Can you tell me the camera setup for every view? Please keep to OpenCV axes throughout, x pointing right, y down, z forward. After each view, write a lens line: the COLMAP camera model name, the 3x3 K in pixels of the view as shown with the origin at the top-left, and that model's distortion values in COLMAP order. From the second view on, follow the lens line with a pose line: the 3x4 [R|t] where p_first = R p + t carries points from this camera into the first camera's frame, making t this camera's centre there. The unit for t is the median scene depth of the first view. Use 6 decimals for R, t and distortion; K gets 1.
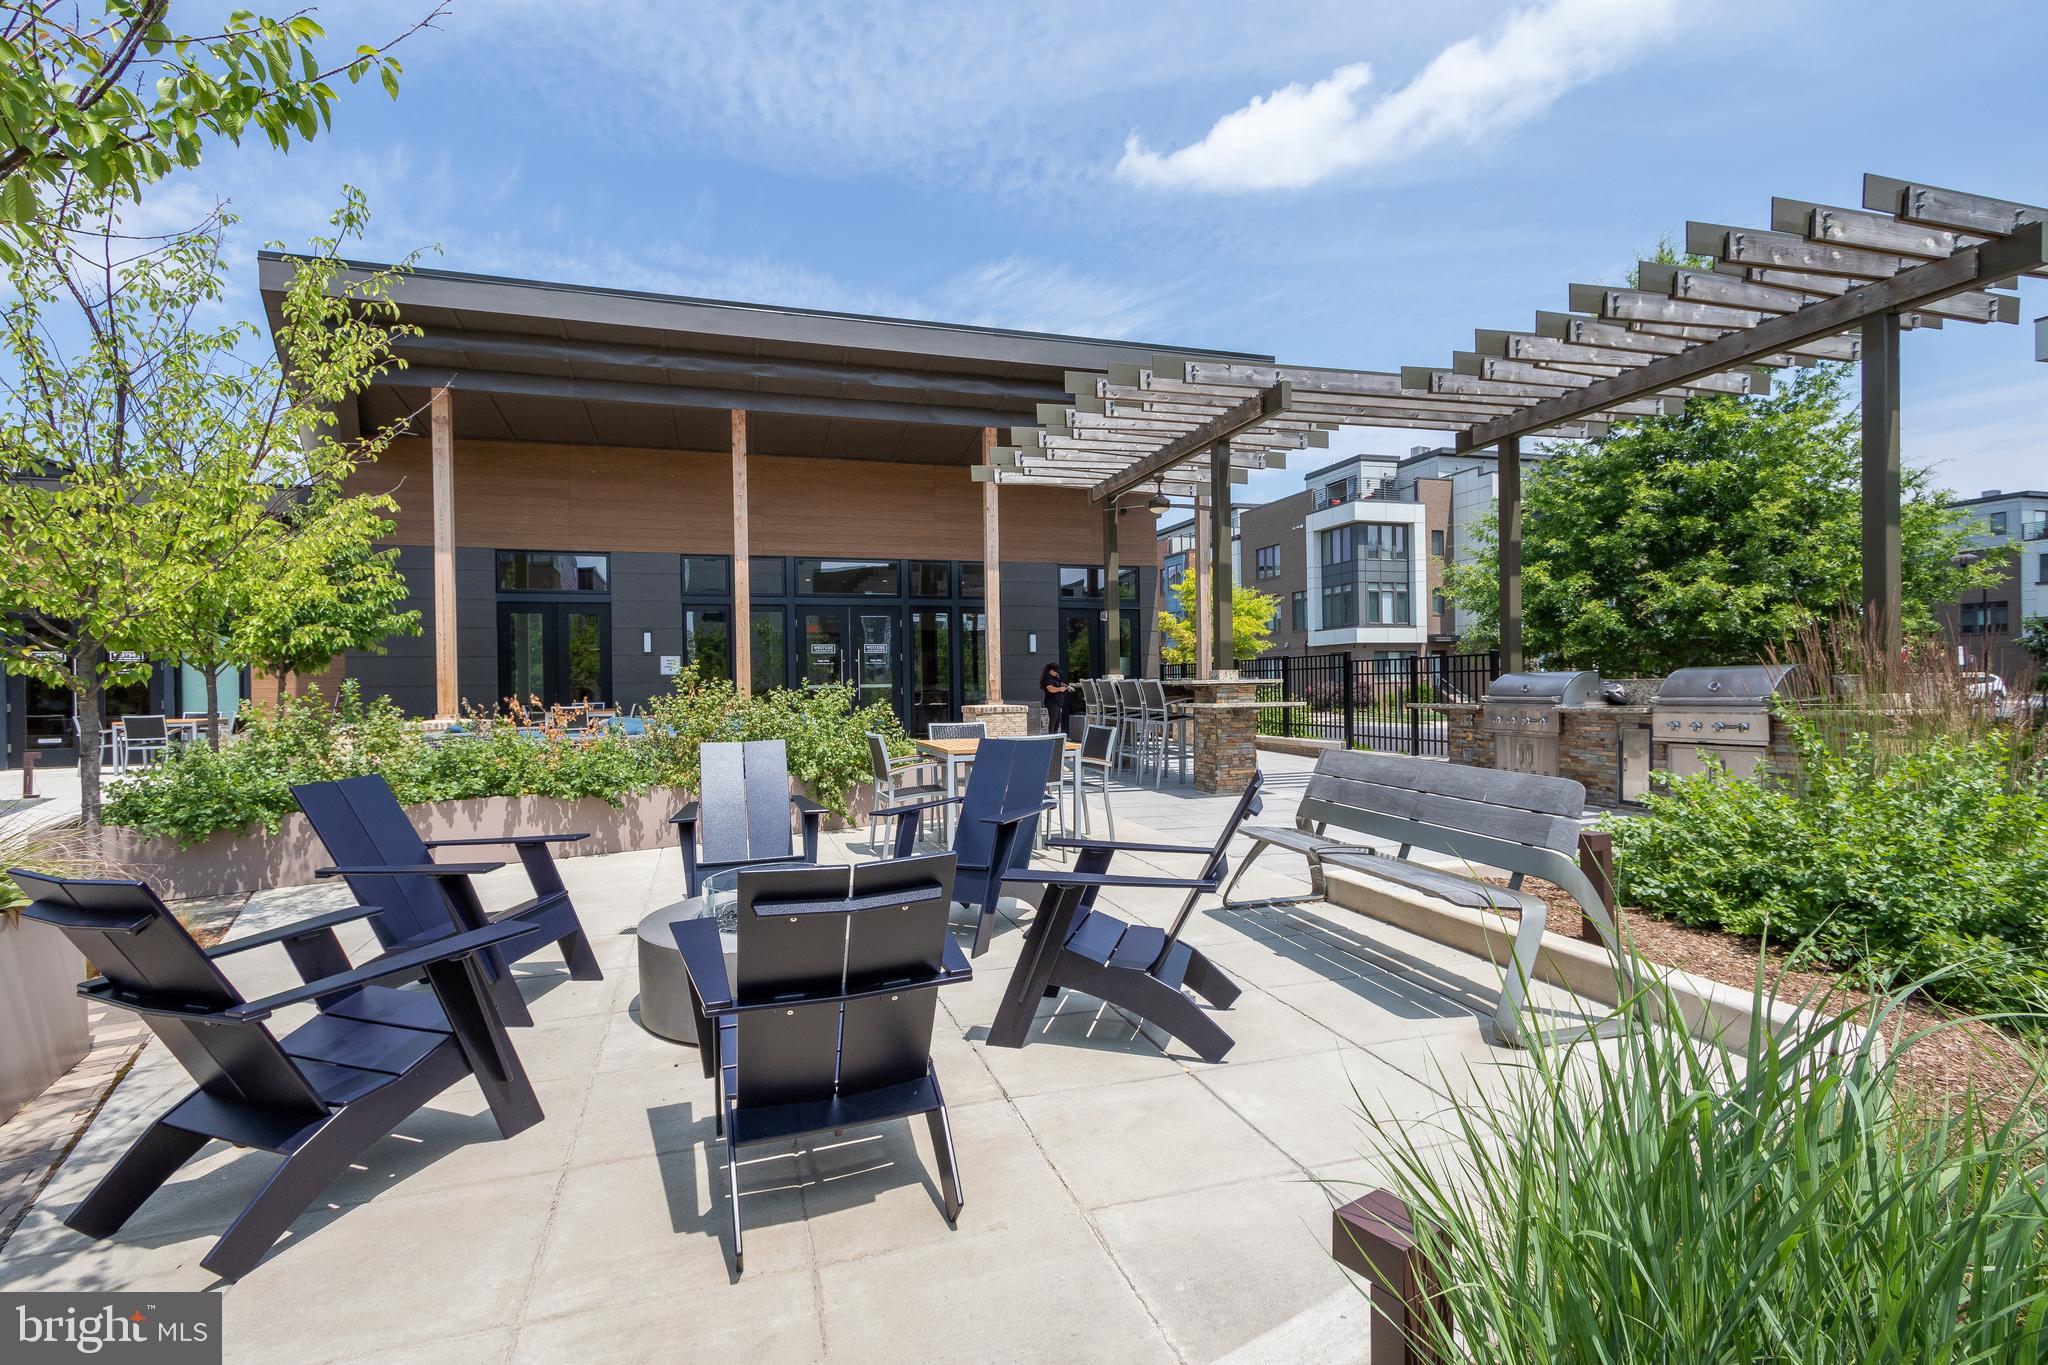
lens RADIAL K [[959.3, 0, 1023.4], [0, 959.3, 681.7], [0, 0, 1]] dist [0.006131, 0.002062]
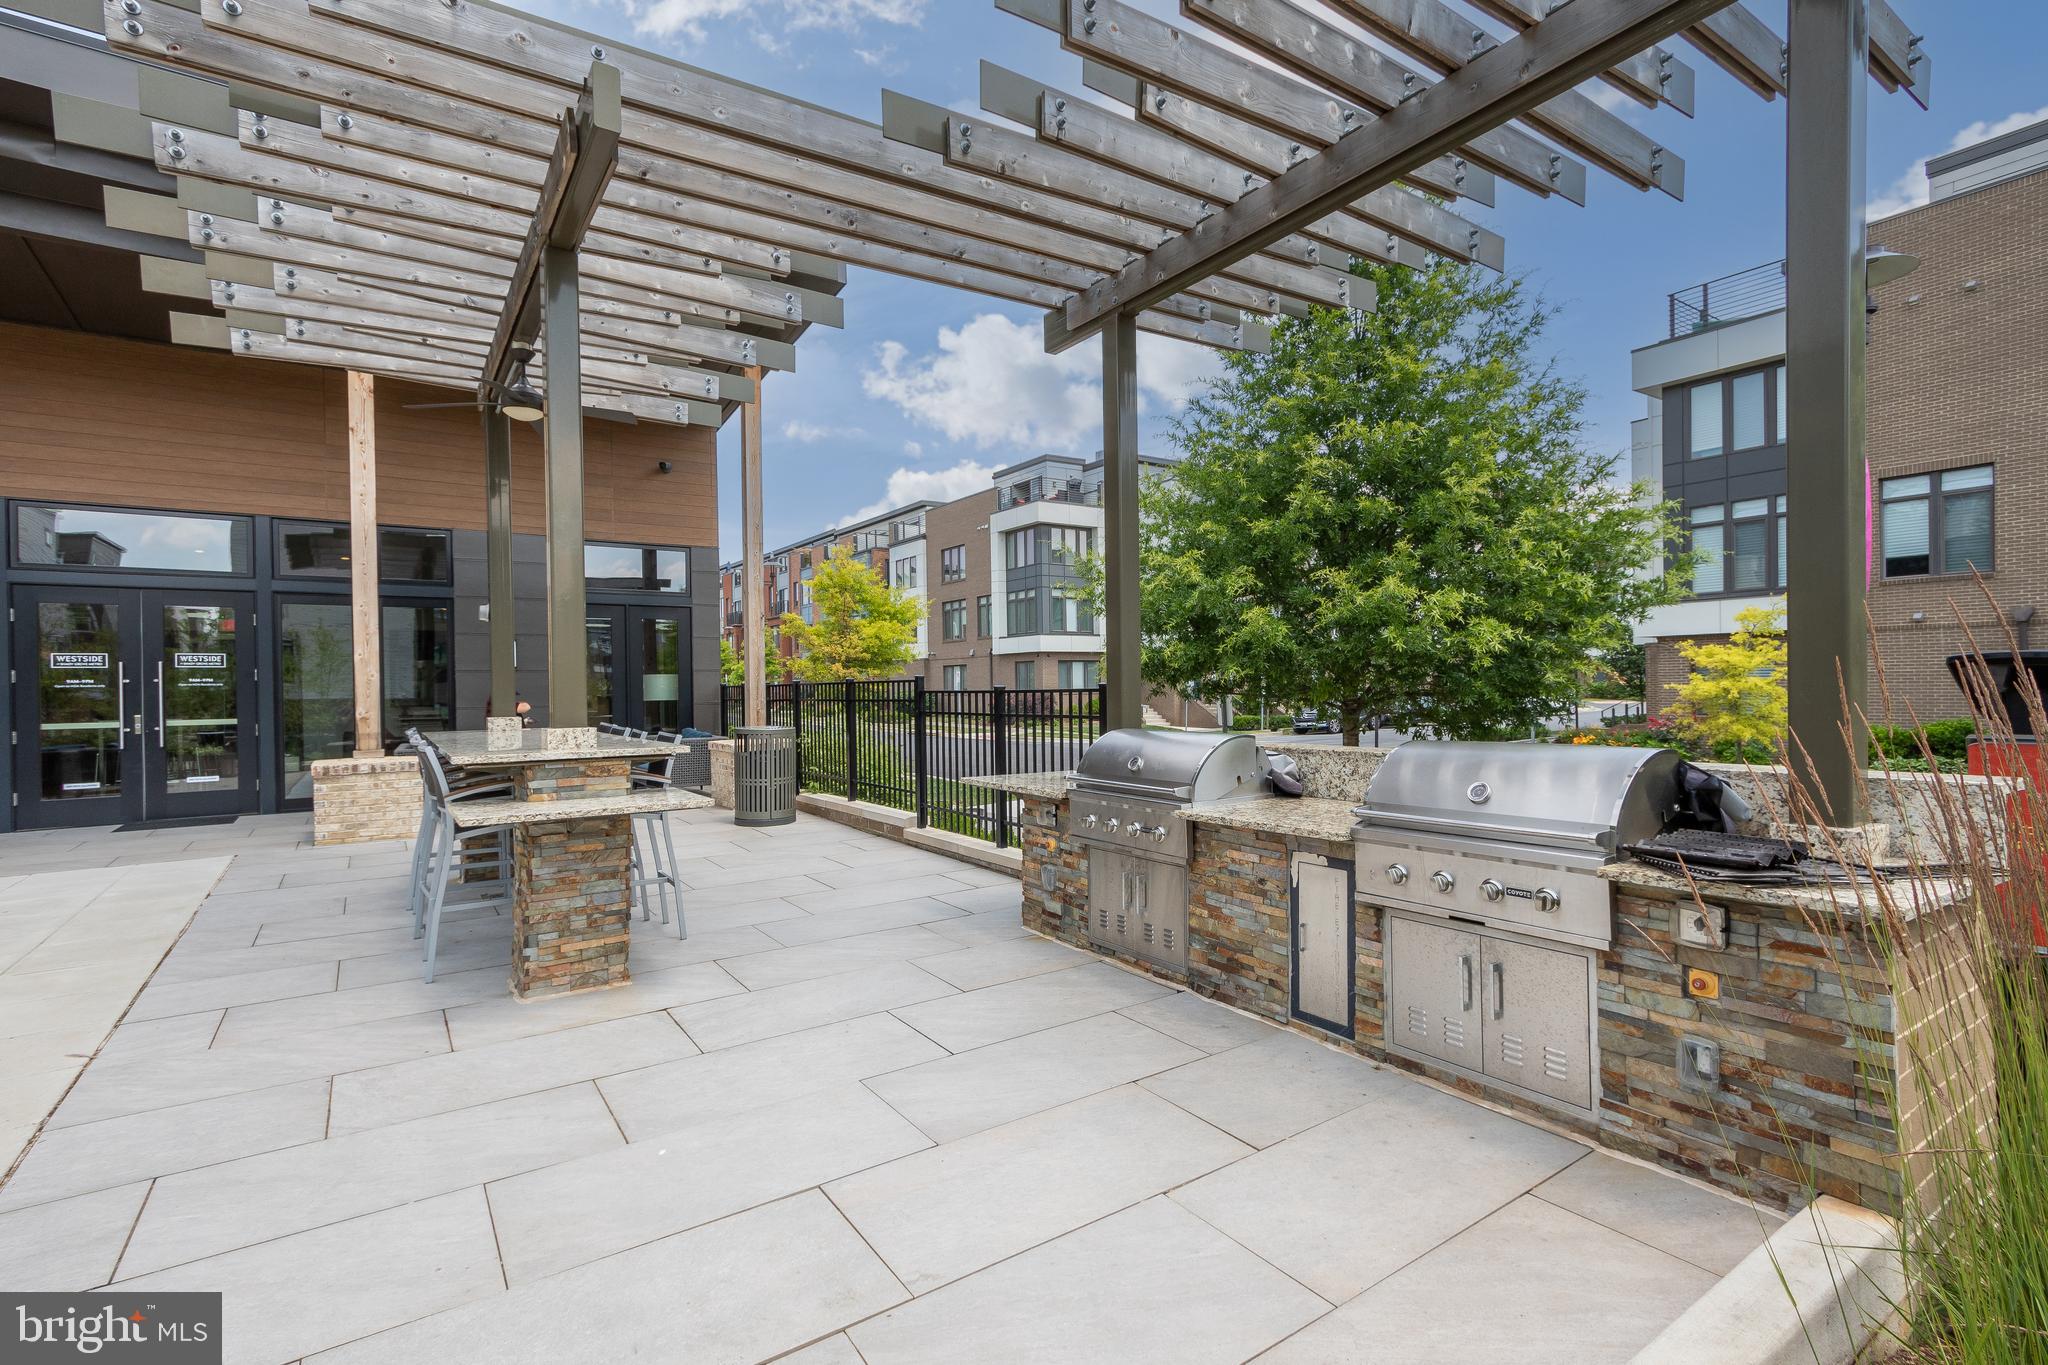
lens RADIAL K [[959.3, 0, 1030.6], [0, 959.3, 680.2], [0, 0, 1]] dist [0.006131, 0.002062]
pose [[0.956239, 0.002575, 0.292576, 0.216000], [-0.000966, 0.999984, -0.005644, -0.024827], [-0.292586, 0.005114, 0.956226, 0.353467]]
